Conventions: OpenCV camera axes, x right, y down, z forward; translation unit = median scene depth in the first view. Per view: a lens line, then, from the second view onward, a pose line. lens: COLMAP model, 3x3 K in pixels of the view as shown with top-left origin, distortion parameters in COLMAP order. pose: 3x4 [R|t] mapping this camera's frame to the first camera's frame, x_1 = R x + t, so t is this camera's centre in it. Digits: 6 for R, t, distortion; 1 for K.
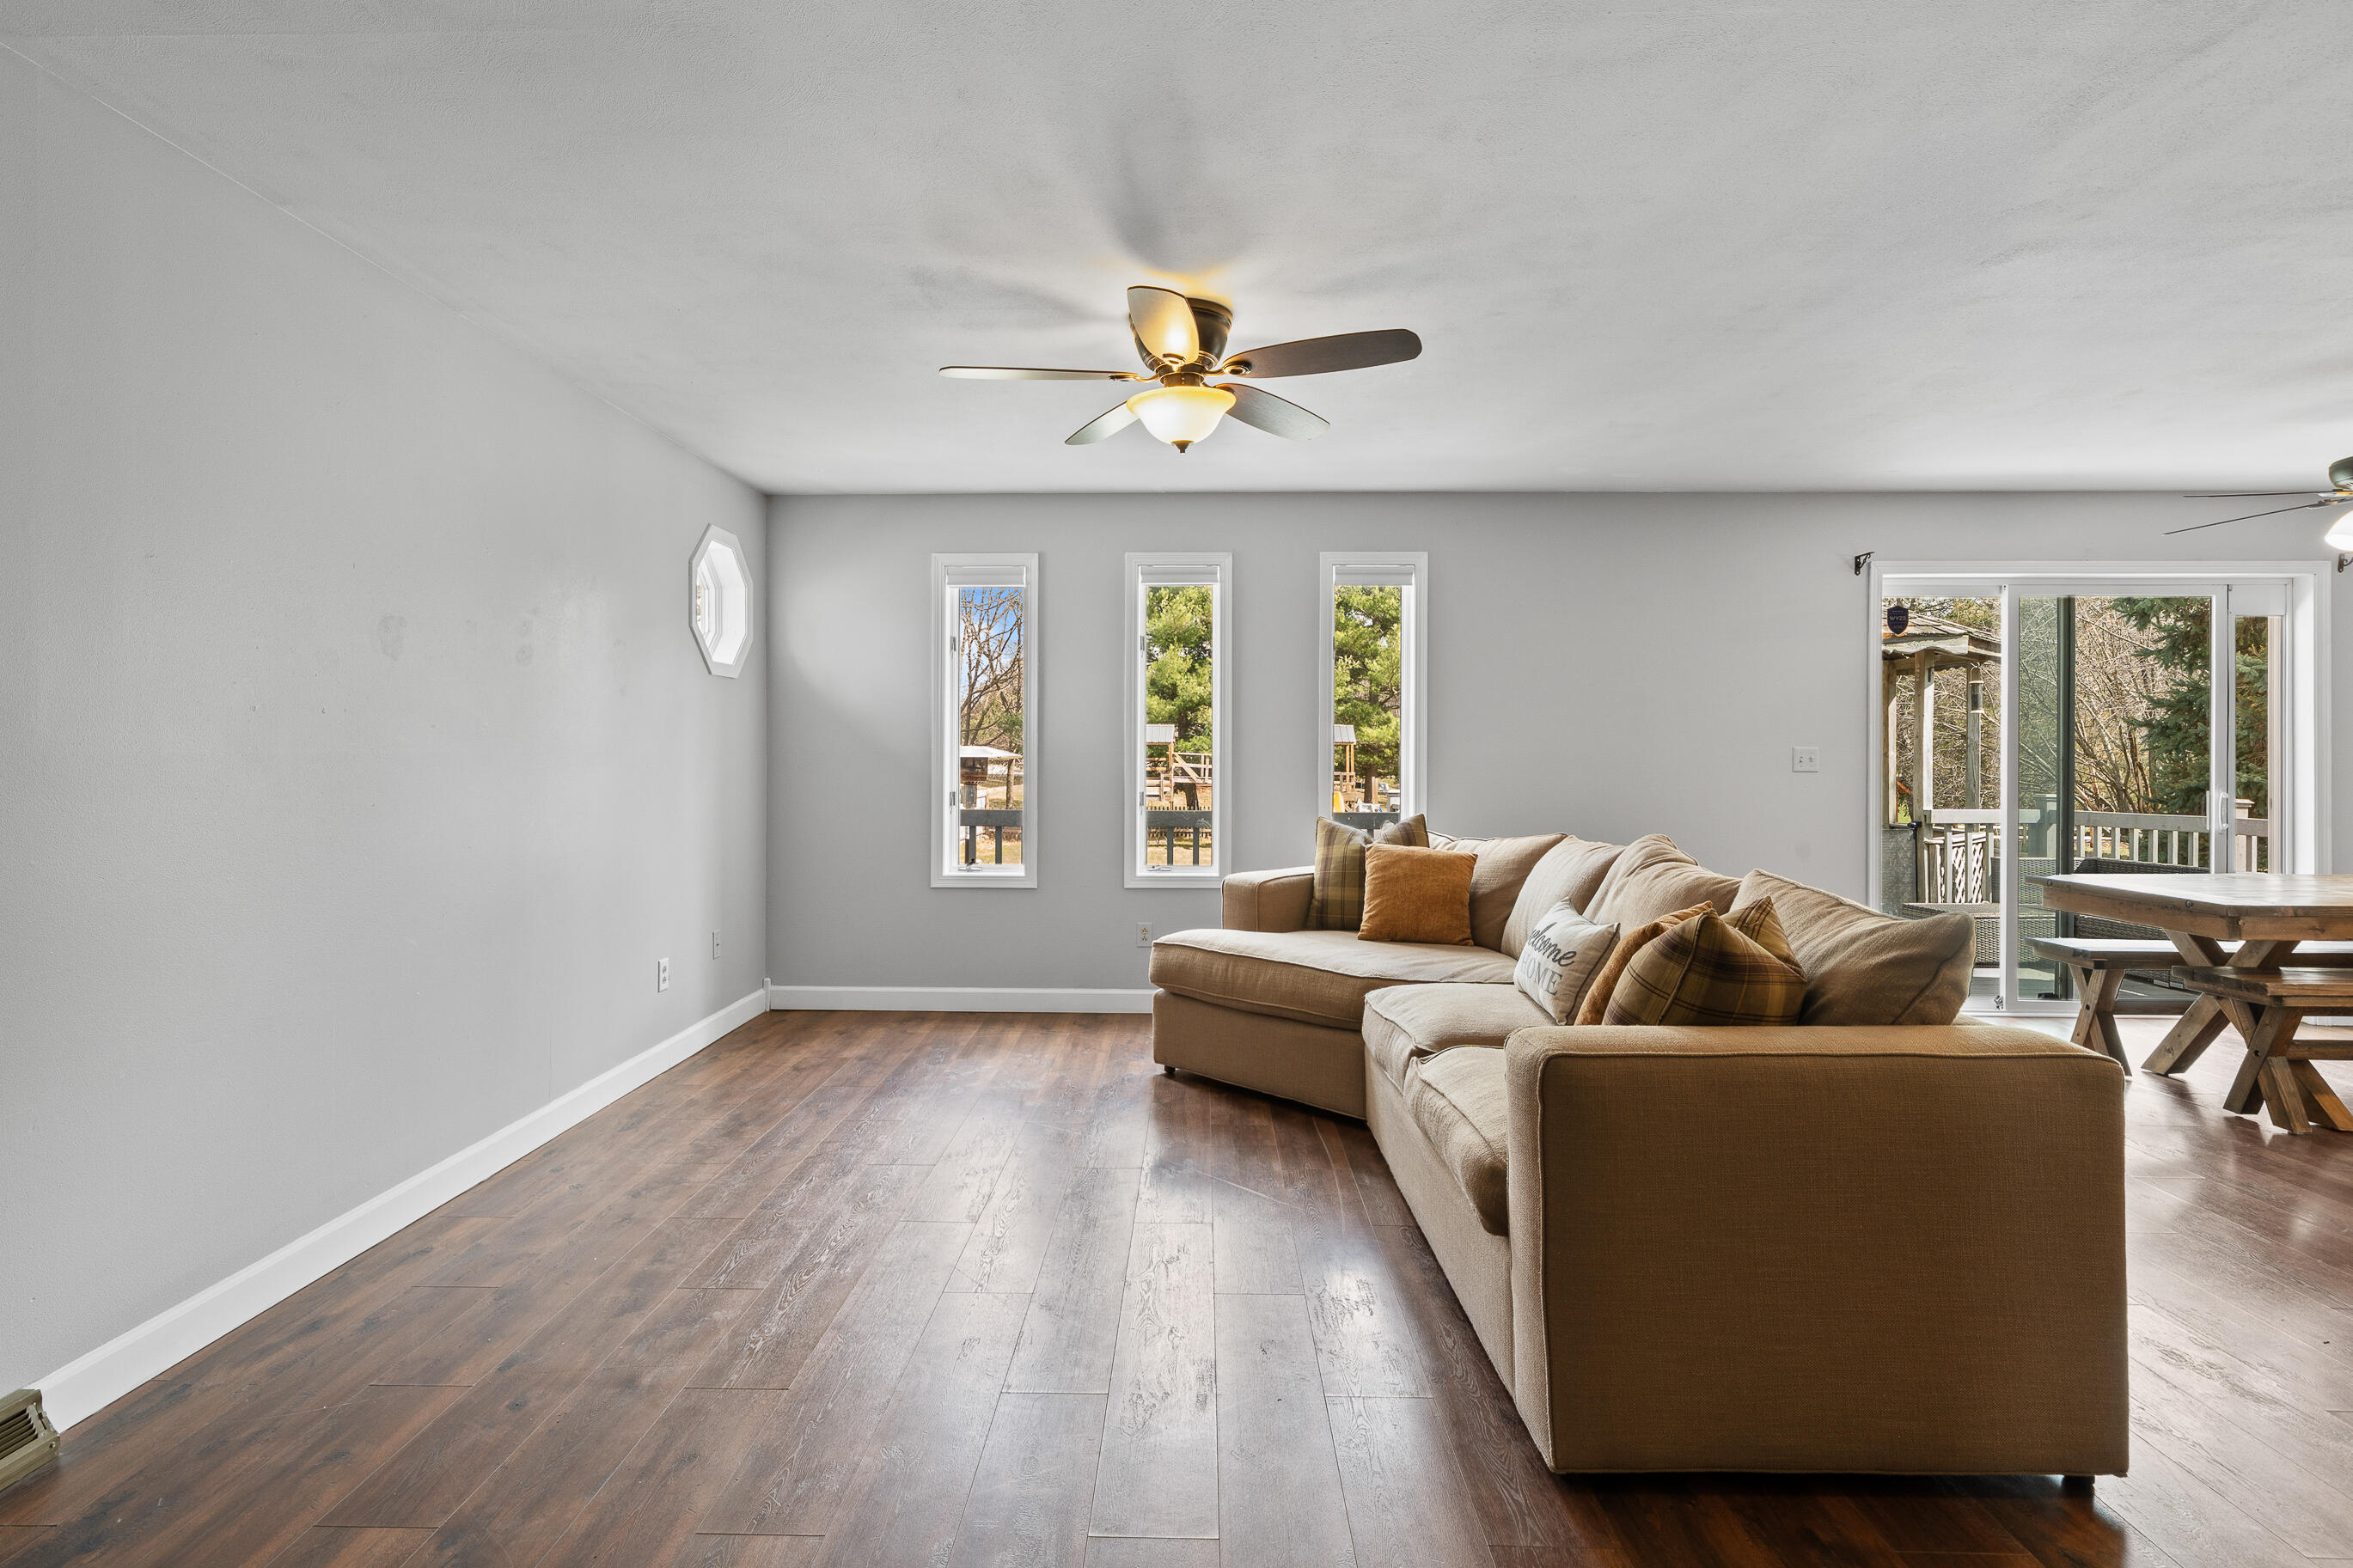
lens RADIAL K [[1159.3, 0, 1166.2], [0, 1159.3, 749.1], [0, 0, 1]] dist [0.002174, -0.000154]
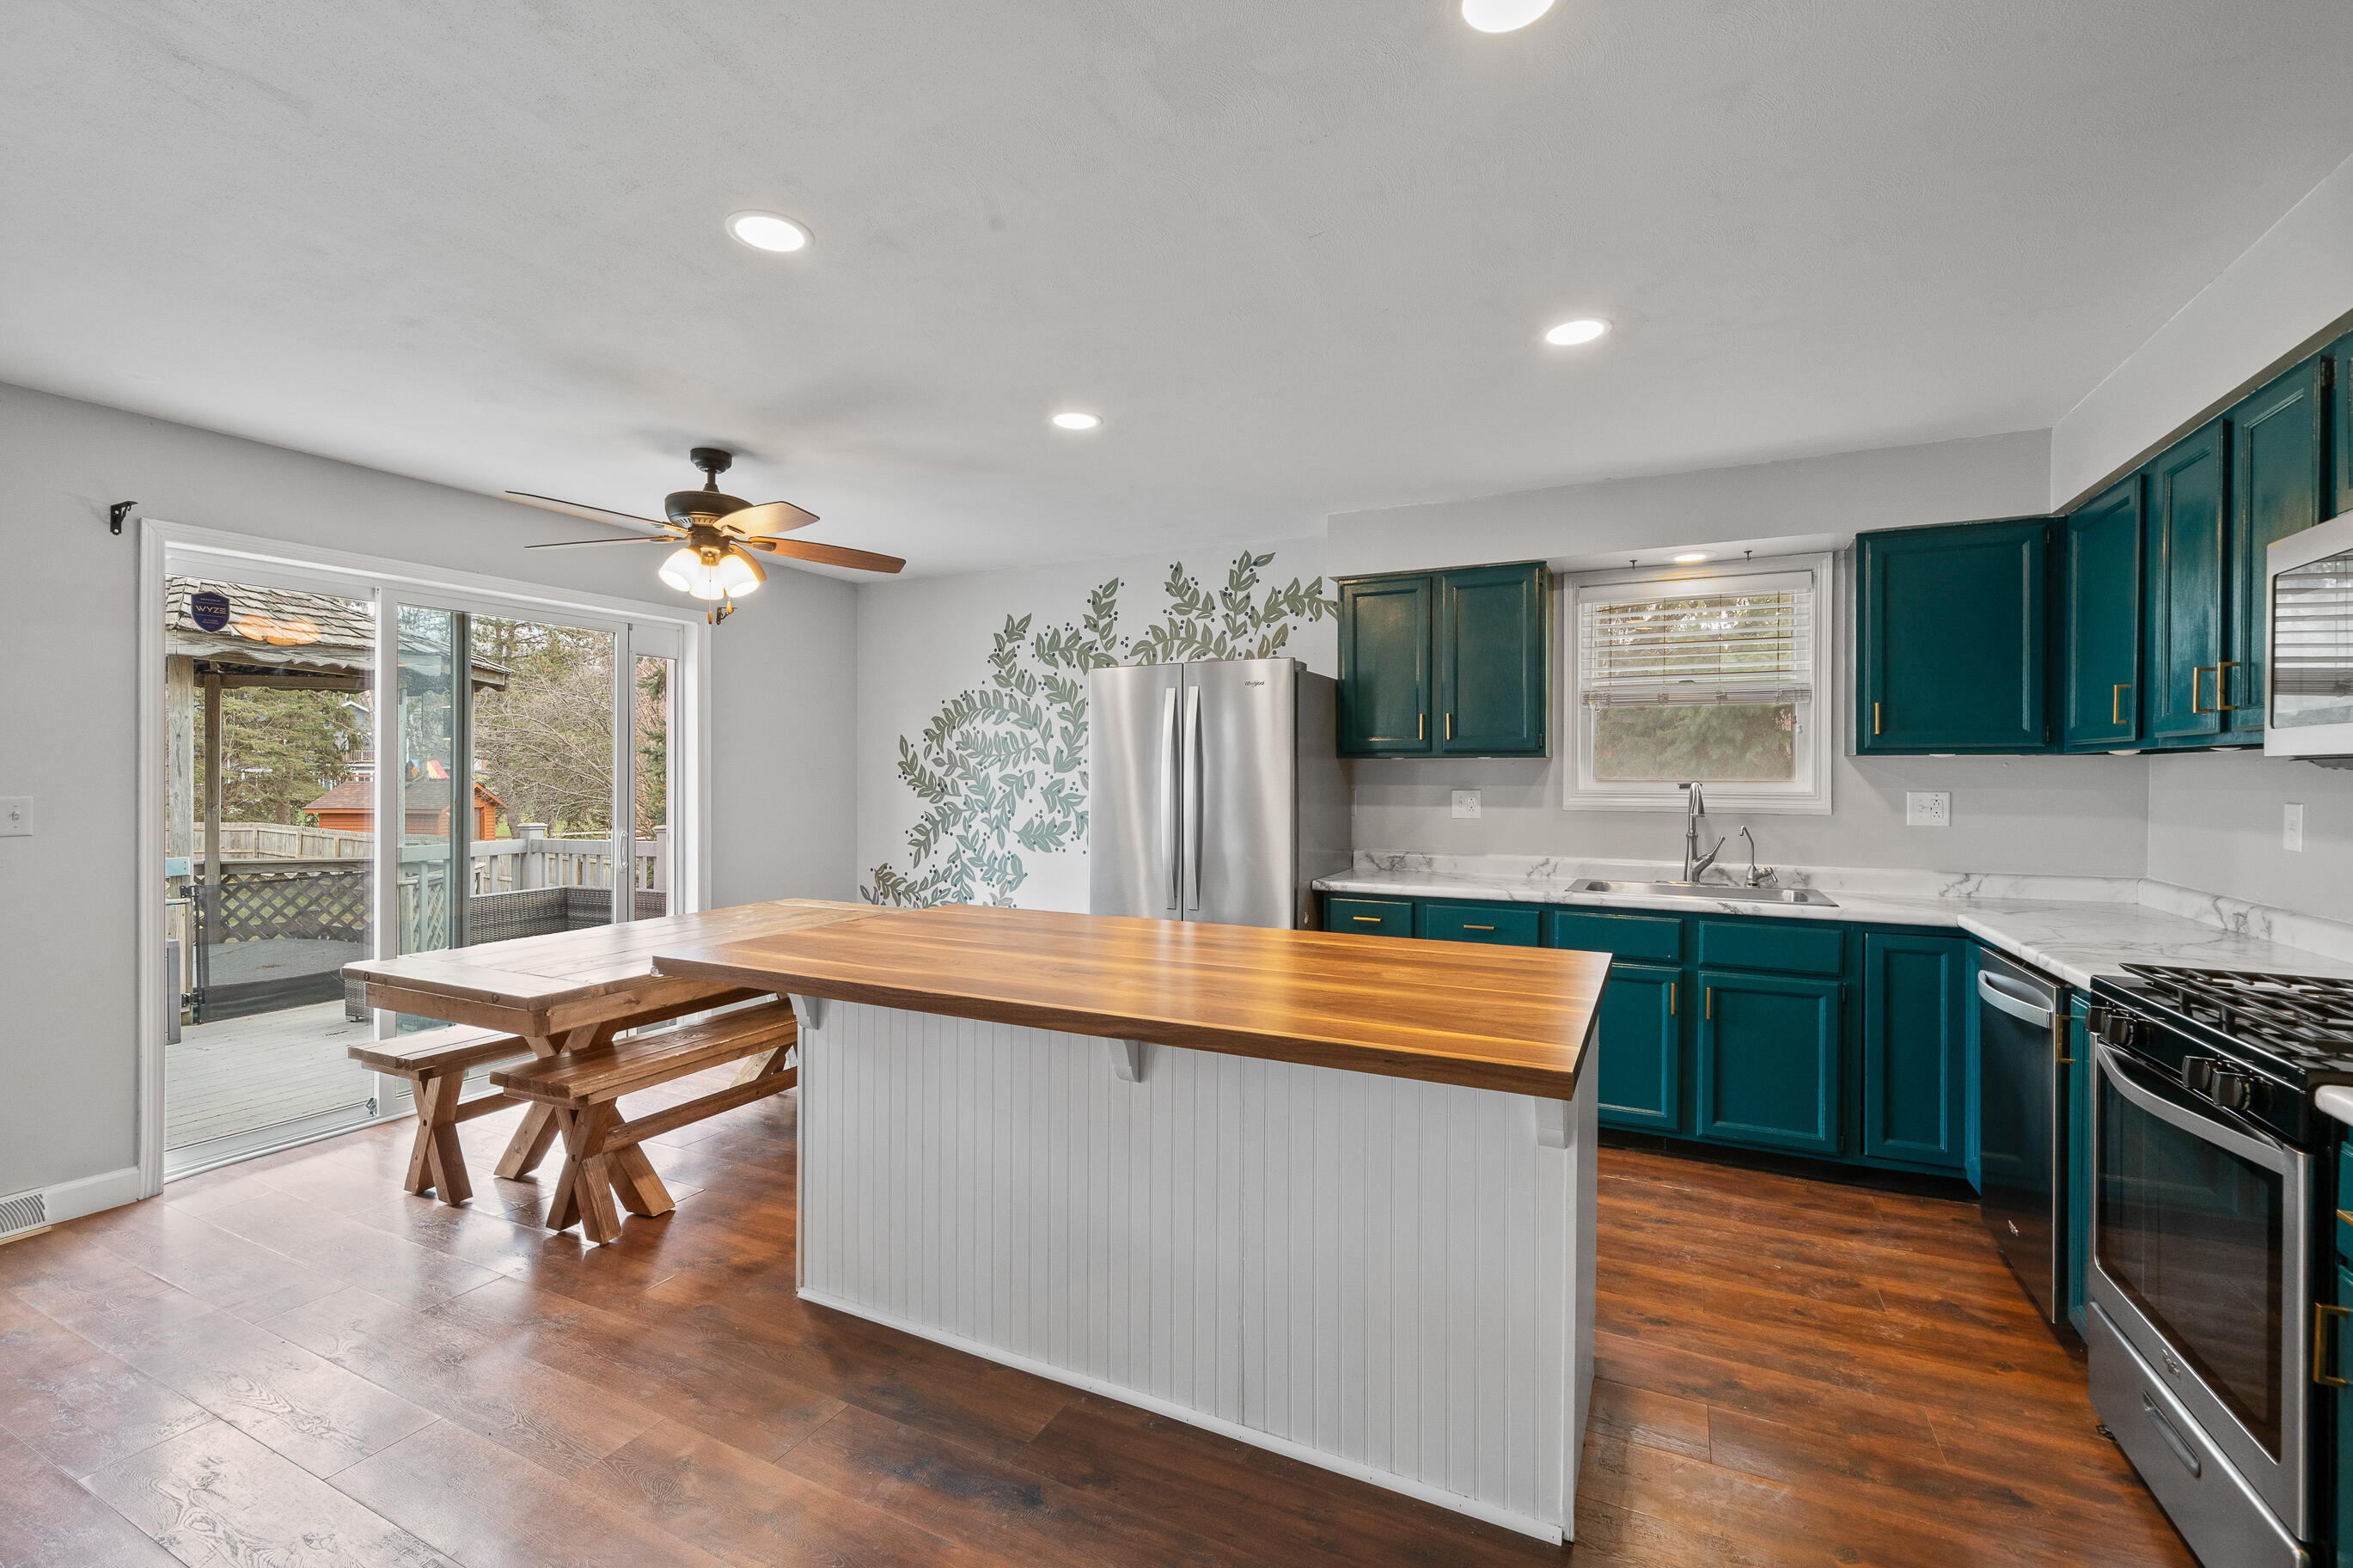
lens RADIAL K [[1002.7, 0, 1172.2], [0, 1002.7, 778.0], [0, 0, 1]] dist [-0.001500, 0.000113]
pose [[0.421593, -0.006455, 0.906762, 0.445041], [-0.005457, 0.999938, 0.009656, -0.025777], [-0.906769, -0.009019, 0.421531, 0.284165]]
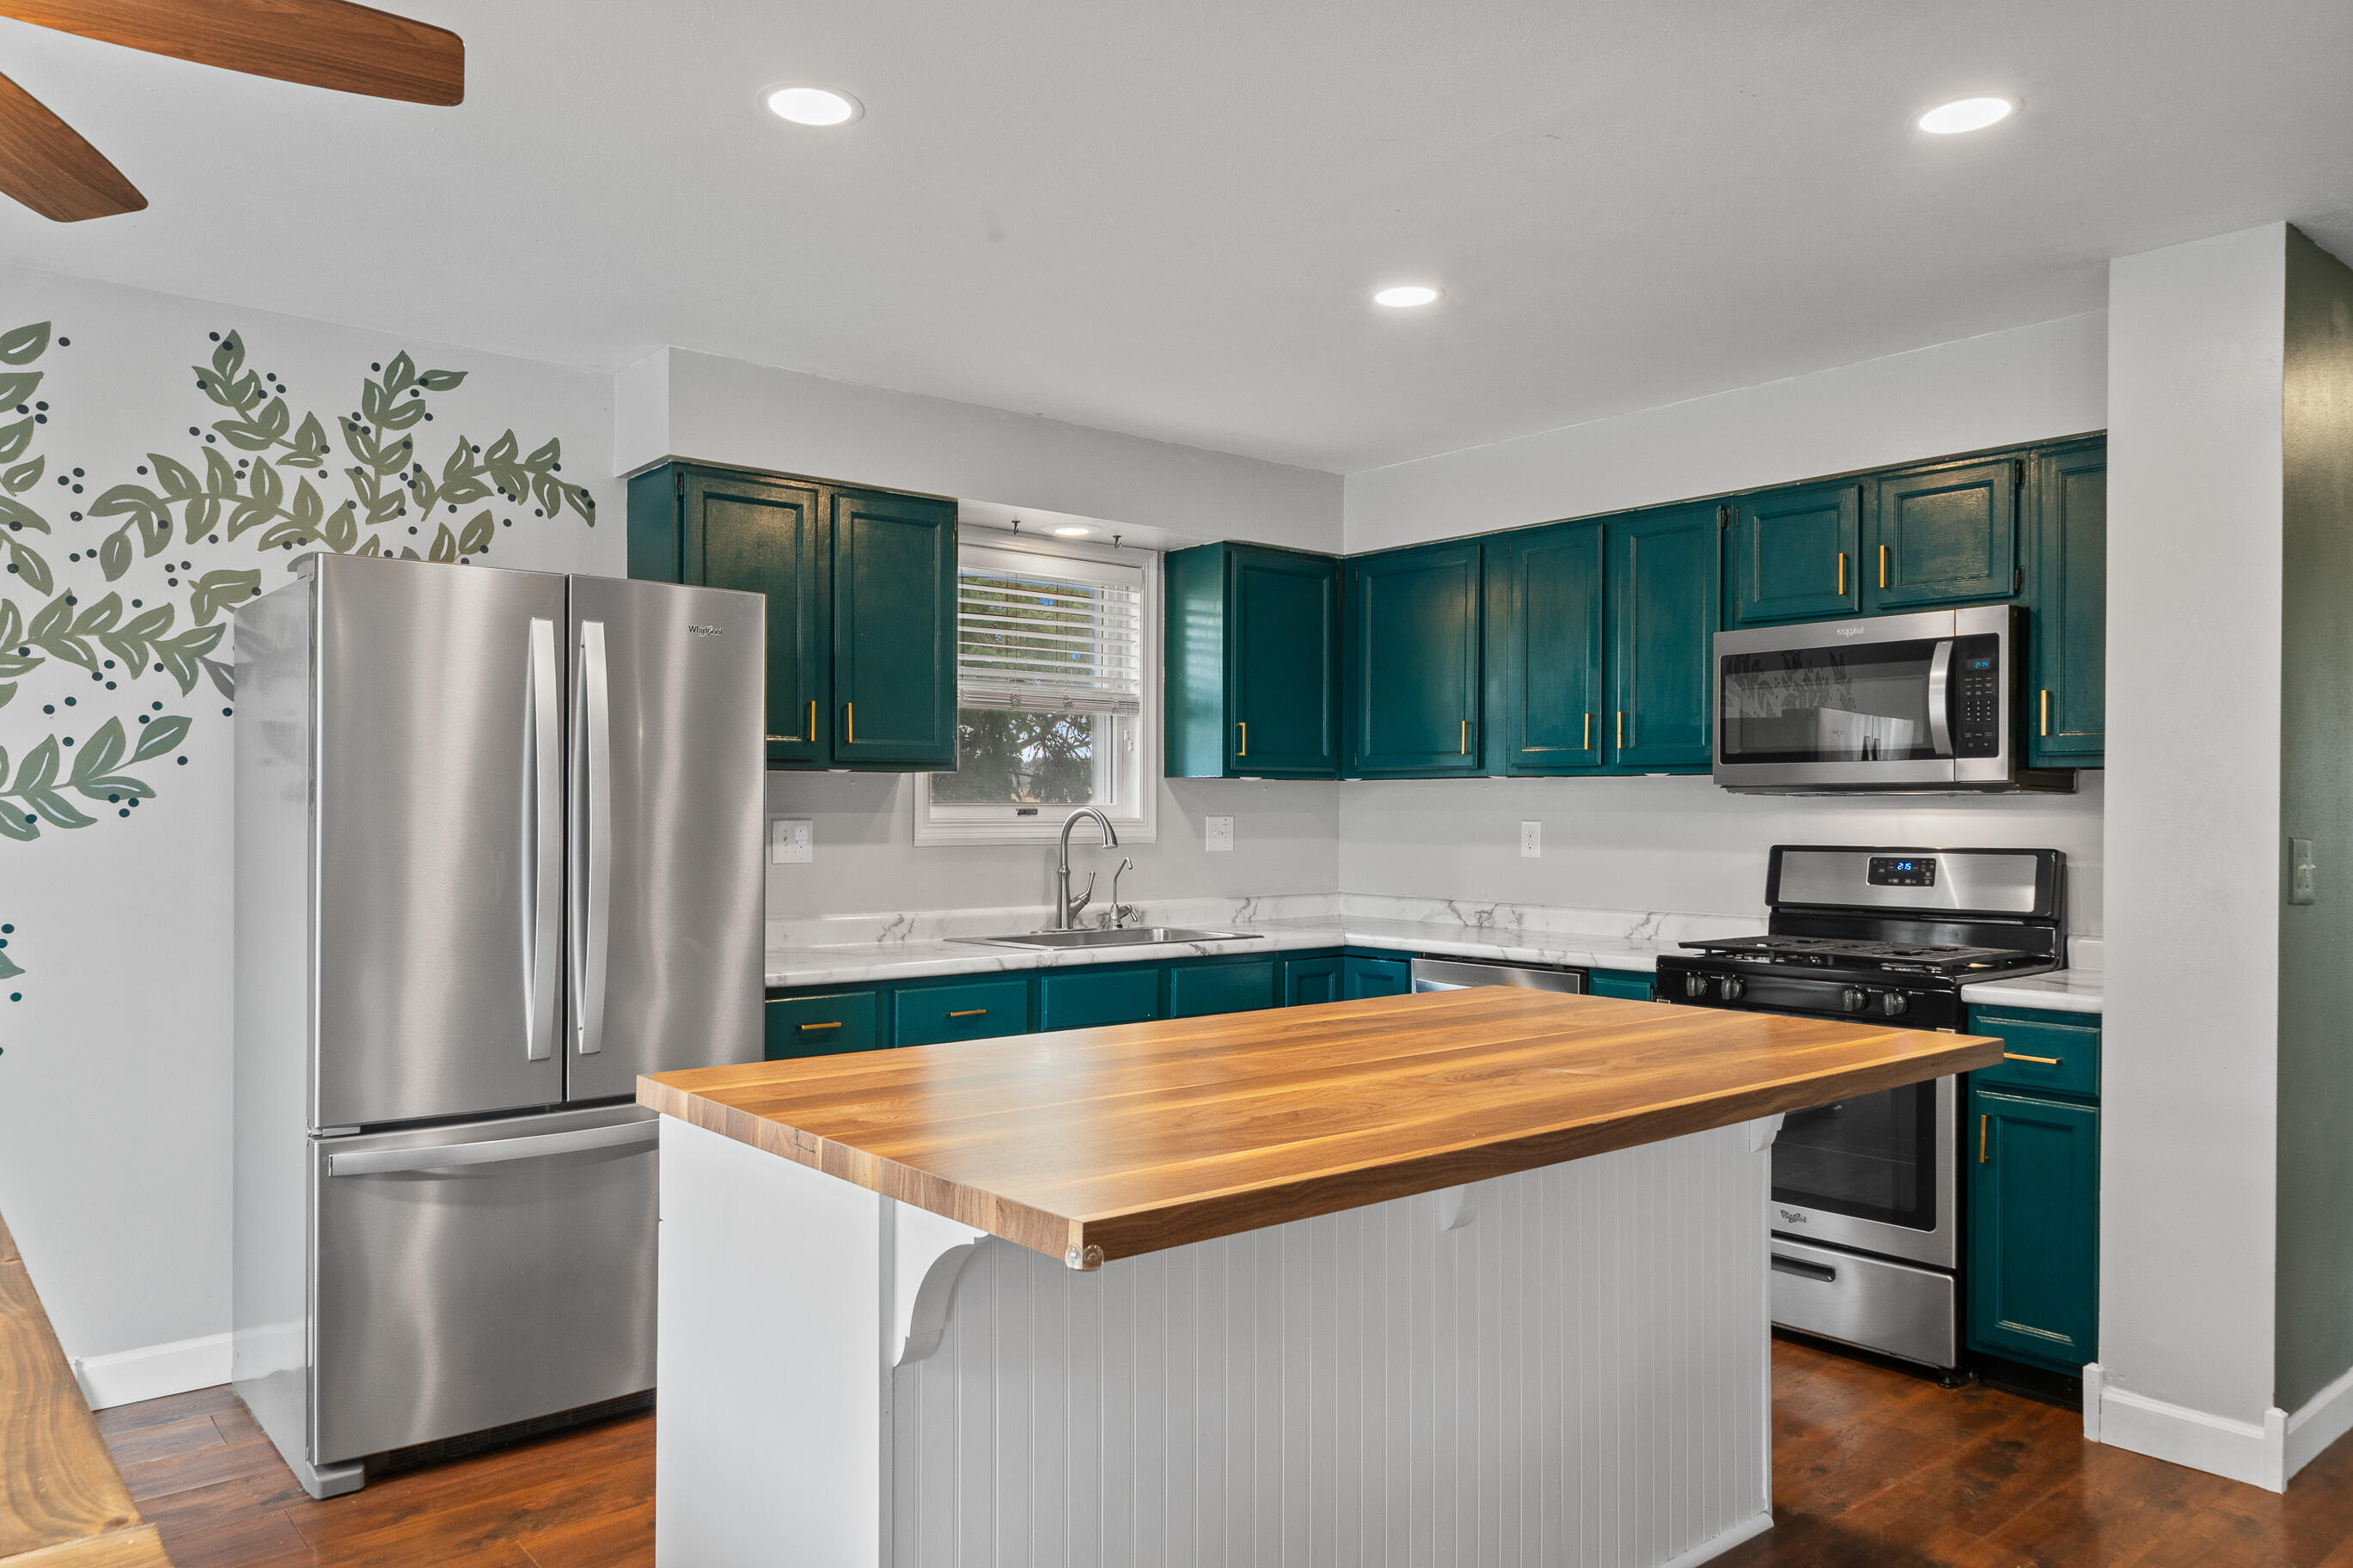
lens RADIAL K [[1584.7, 0, 1158.7], [0, 1584.7, 803.6], [0, 0, 1]] dist [0.004996, -0.000949]
pose [[-0.657359, -0.003321, 0.753571, 0.547235], [-0.009090, 0.999952, -0.003523, -0.013792], [-0.753523, -0.009166, -0.657358, 0.999435]]
